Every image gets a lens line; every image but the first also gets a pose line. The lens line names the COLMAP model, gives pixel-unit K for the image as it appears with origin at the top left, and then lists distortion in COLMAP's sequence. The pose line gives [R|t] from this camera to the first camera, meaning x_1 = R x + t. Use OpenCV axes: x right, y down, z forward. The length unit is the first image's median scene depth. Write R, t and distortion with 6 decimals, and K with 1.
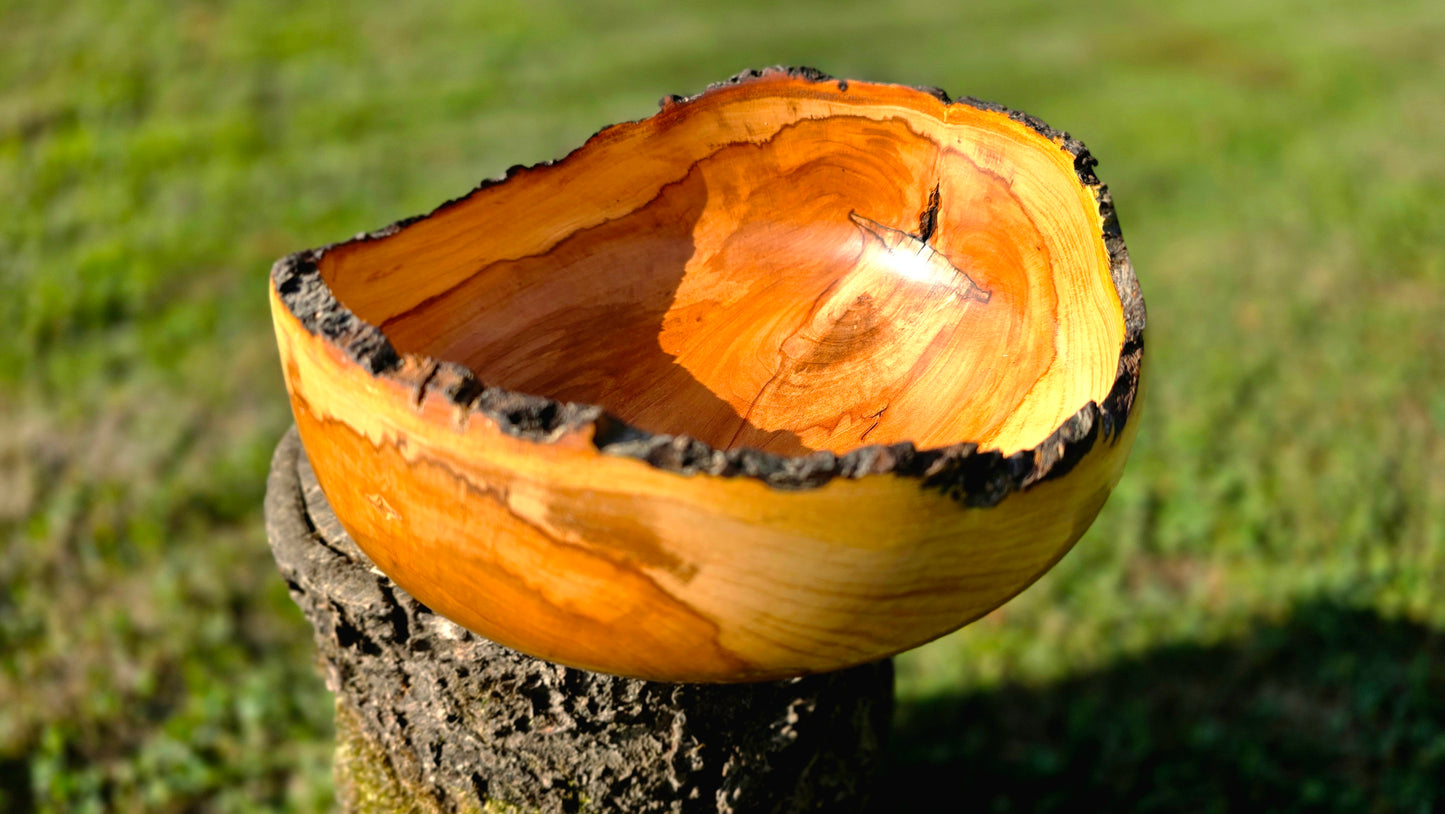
lens RADIAL K [[1037.2, 0, 737.3], [0, 1037.2, 410.4], [0, 0, 1]] dist [0.070834, -0.001553]
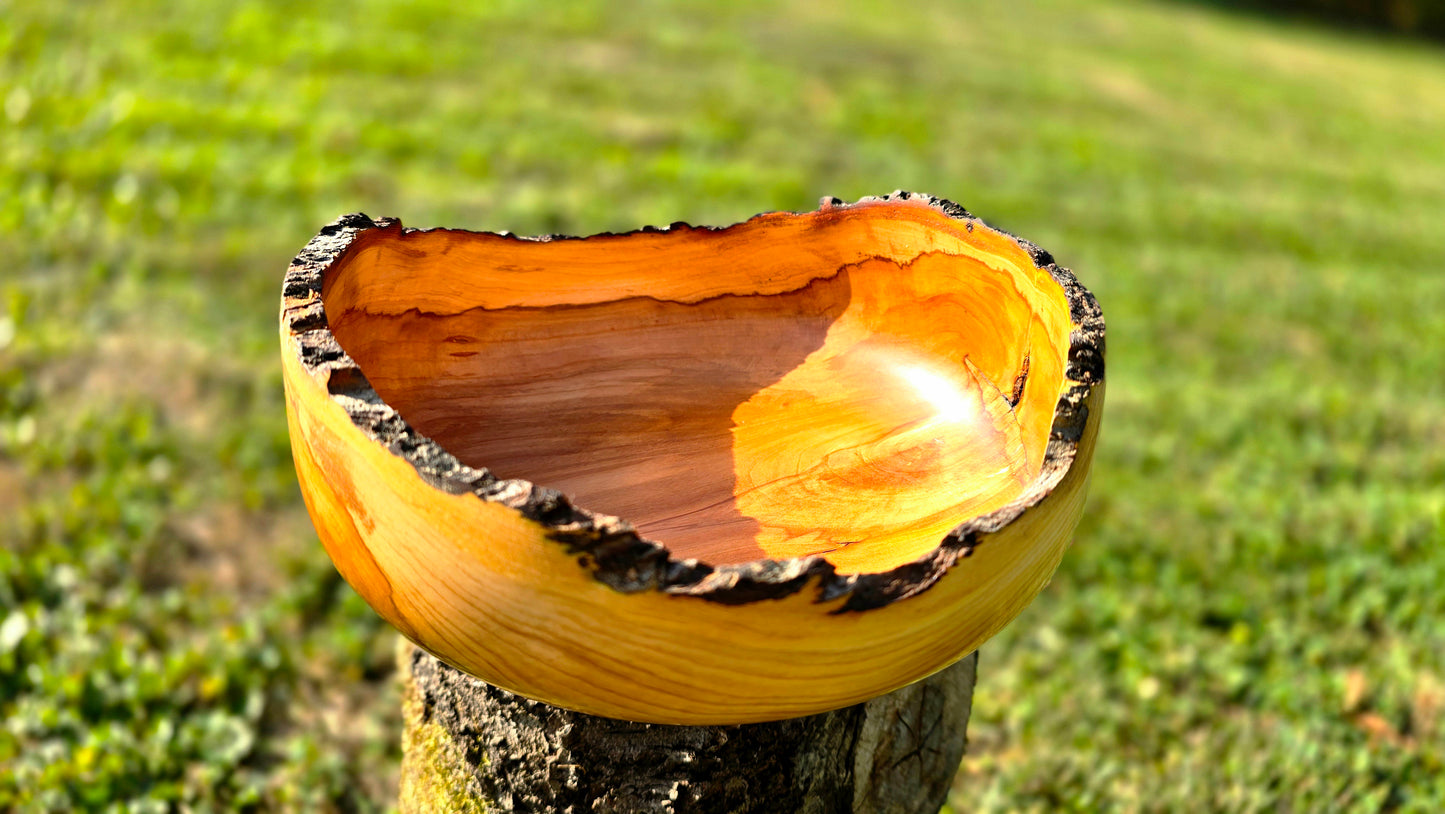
lens RADIAL K [[1028.2, 0, 722.5], [0, 1028.2, 407.0], [0, 0, 1]] dist [0.073179, -0.001011]
pose [[0.804460, 0.333483, -0.491563, 0.436076], [-0.382447, 0.923977, 0.000949, -0.064918], [0.454509, 0.187233, 0.870842, 0.078386]]
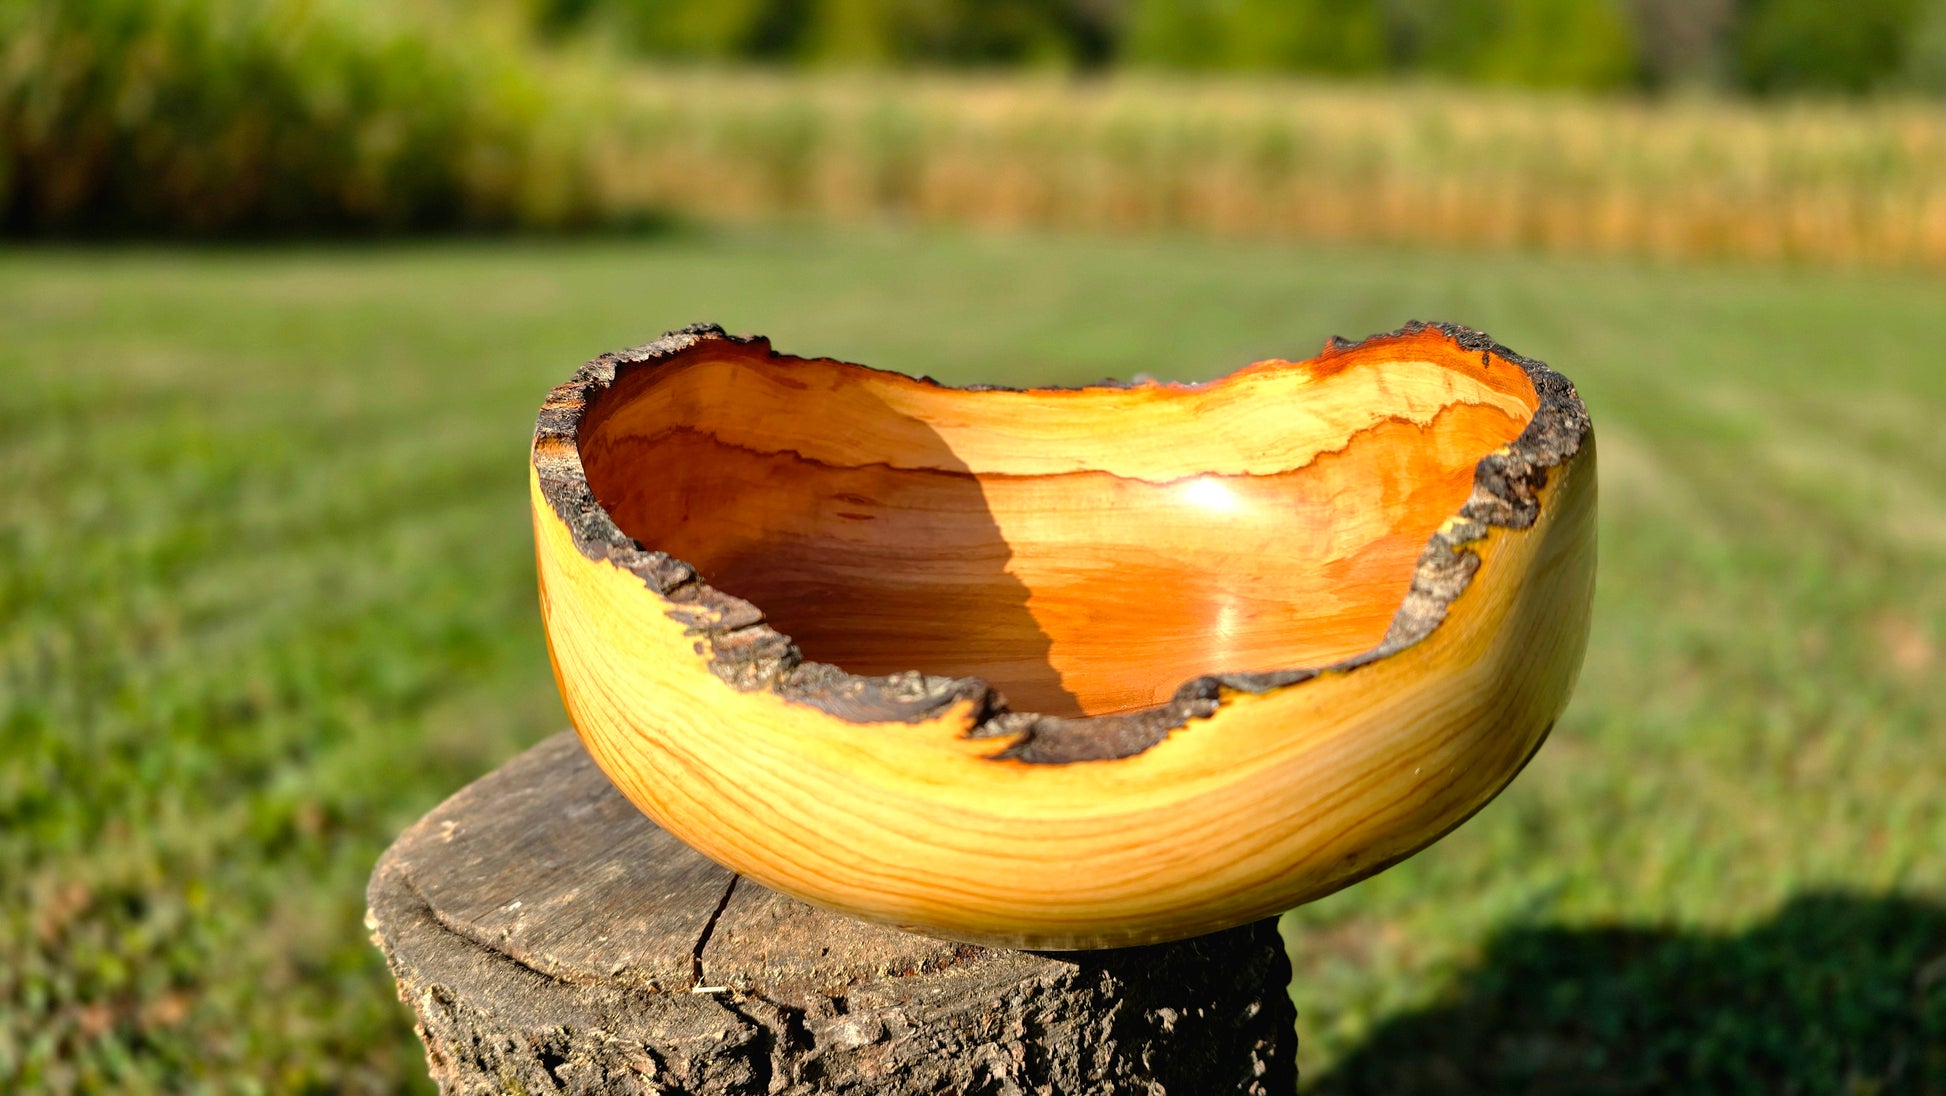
lens RADIAL K [[1372.8, 0, 973.0], [0, 1372.8, 548.0], [0, 0, 1]] dist [0.008788, -0.001254]
pose [[0.498639, 0.294484, -0.815253, 0.683372], [-0.464506, 0.884857, 0.035516, -0.075986], [0.731842, 0.360981, 0.578014, 0.272711]]
